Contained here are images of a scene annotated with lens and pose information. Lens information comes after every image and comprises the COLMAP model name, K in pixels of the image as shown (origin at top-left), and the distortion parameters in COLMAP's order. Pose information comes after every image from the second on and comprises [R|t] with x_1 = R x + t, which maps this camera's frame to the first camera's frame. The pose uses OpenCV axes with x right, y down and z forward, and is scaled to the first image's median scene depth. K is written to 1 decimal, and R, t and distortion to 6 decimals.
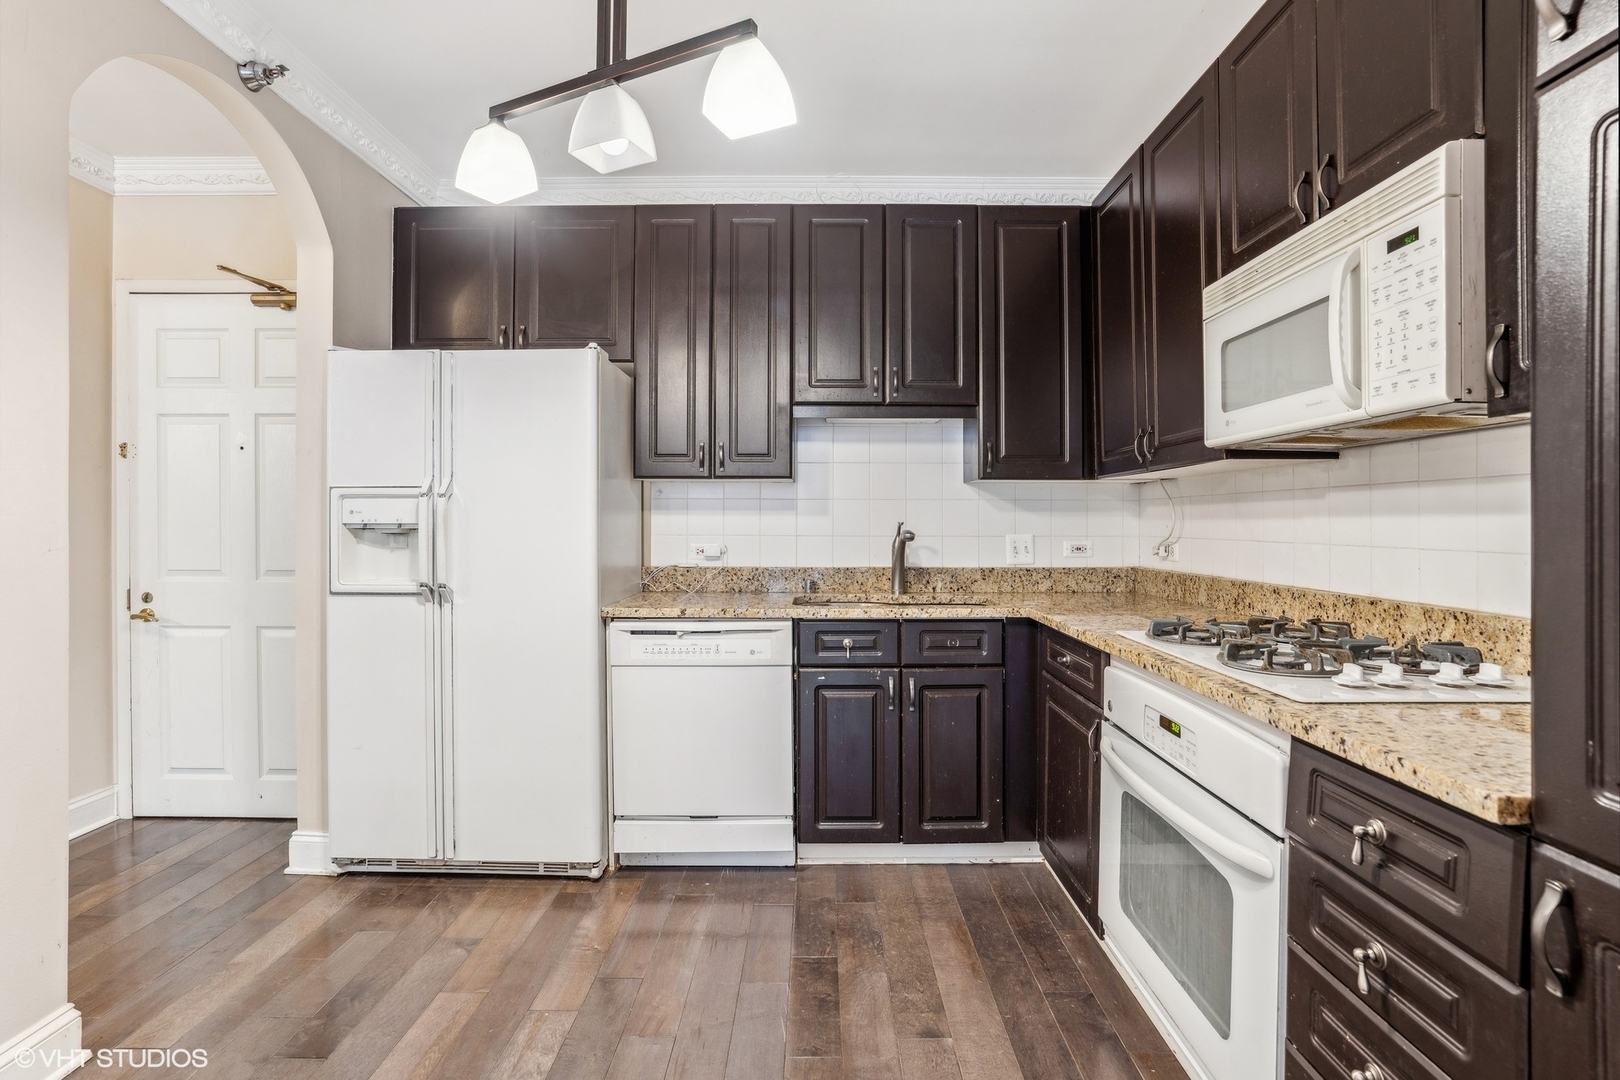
lens RADIAL K [[788.1, 0, 802.9], [0, 788.1, 519.8], [0, 0, 1]] dist [-0.028346, 0.021891]
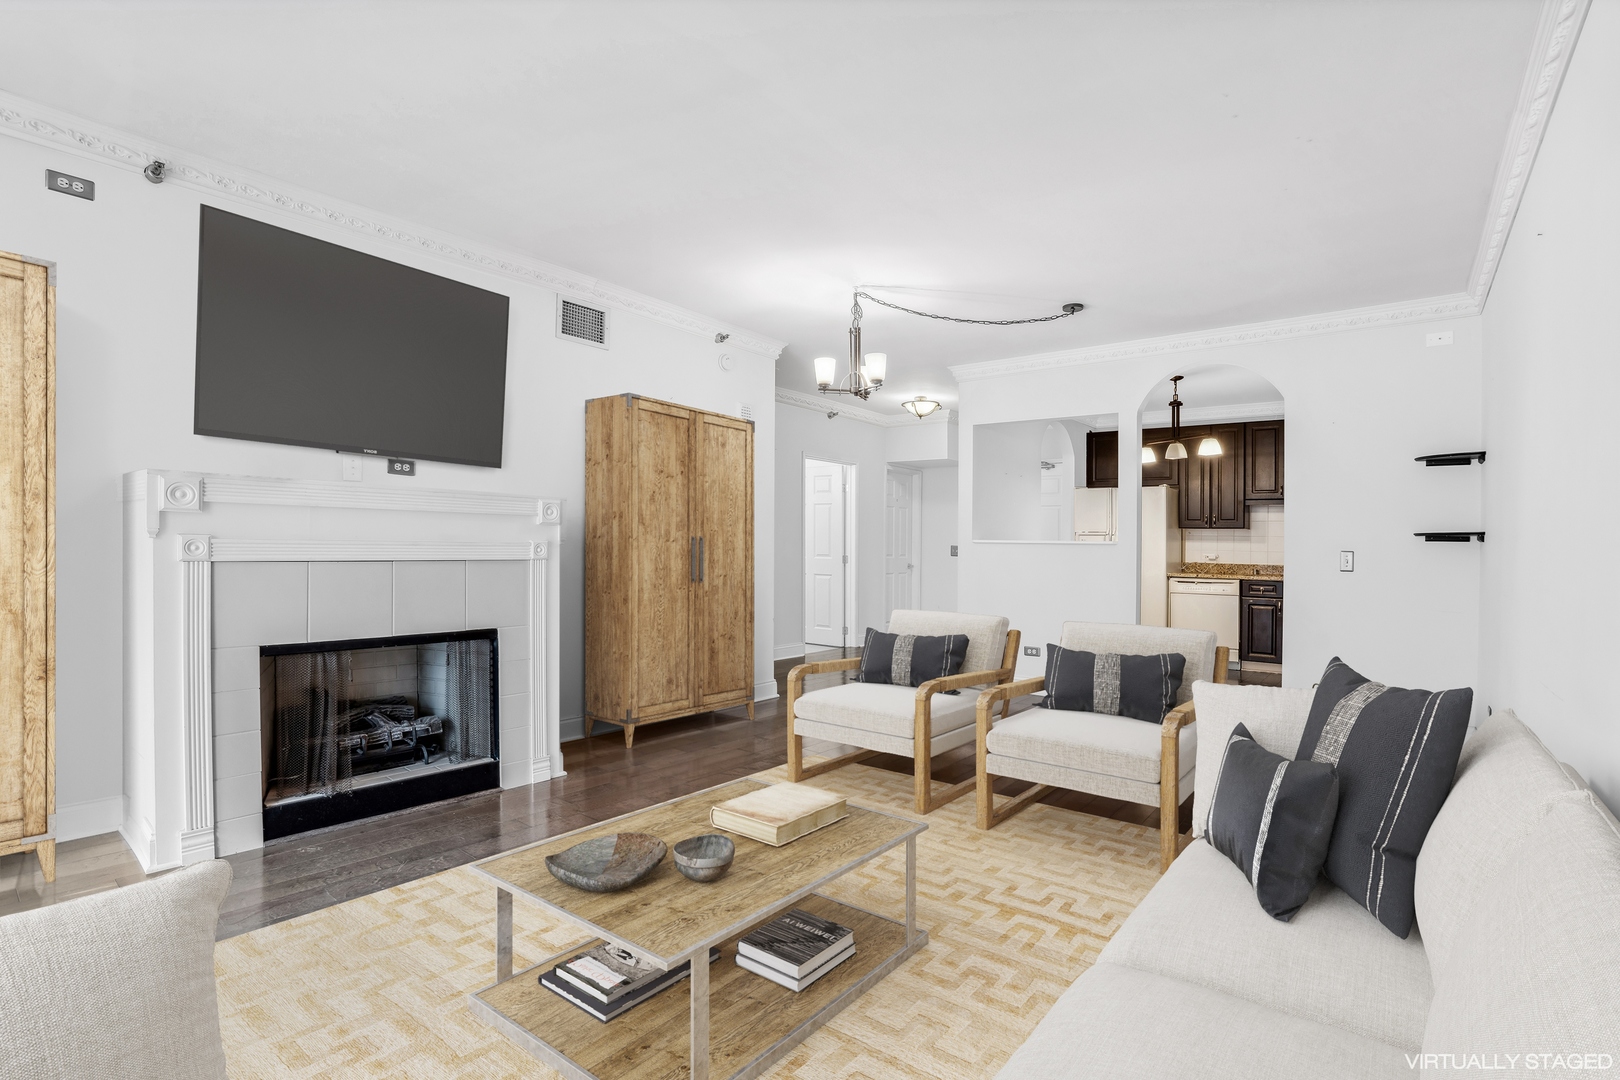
lens RADIAL K [[788.1, 0, 812.9], [0, 788.1, 533.5], [0, 0, 1]] dist [-0.028346, 0.021891]
pose [[0.805727, 0.005377, -0.592263, 0.416487], [-0.016306, 0.999781, -0.013106, 0.023583], [0.592063, 0.020217, 0.805638, -2.174376]]
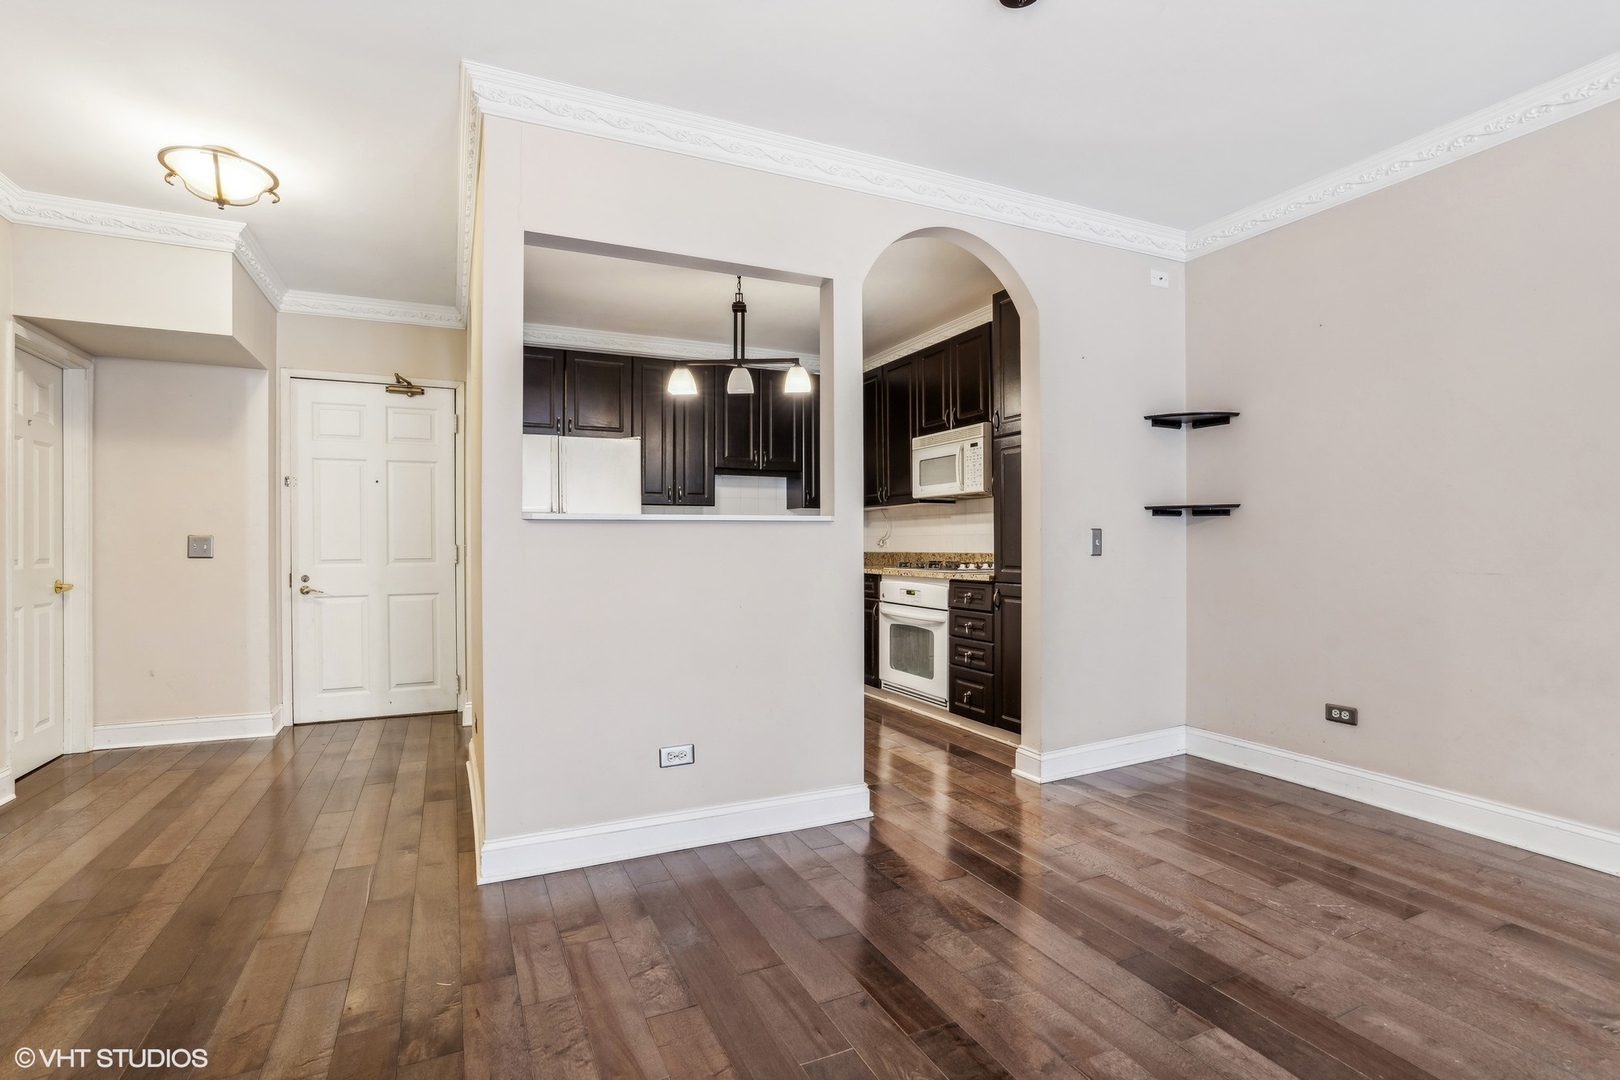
lens RADIAL K [[788.1, 0, 811.8], [0, 788.1, 545.7], [0, 0, 1]] dist [-0.028346, 0.021891]
pose [[0.900119, -0.007782, 0.435575, -0.736848], [0.005350, 0.999963, 0.006808, 0.037014], [-0.435611, -0.003798, 0.900127, -0.961804]]
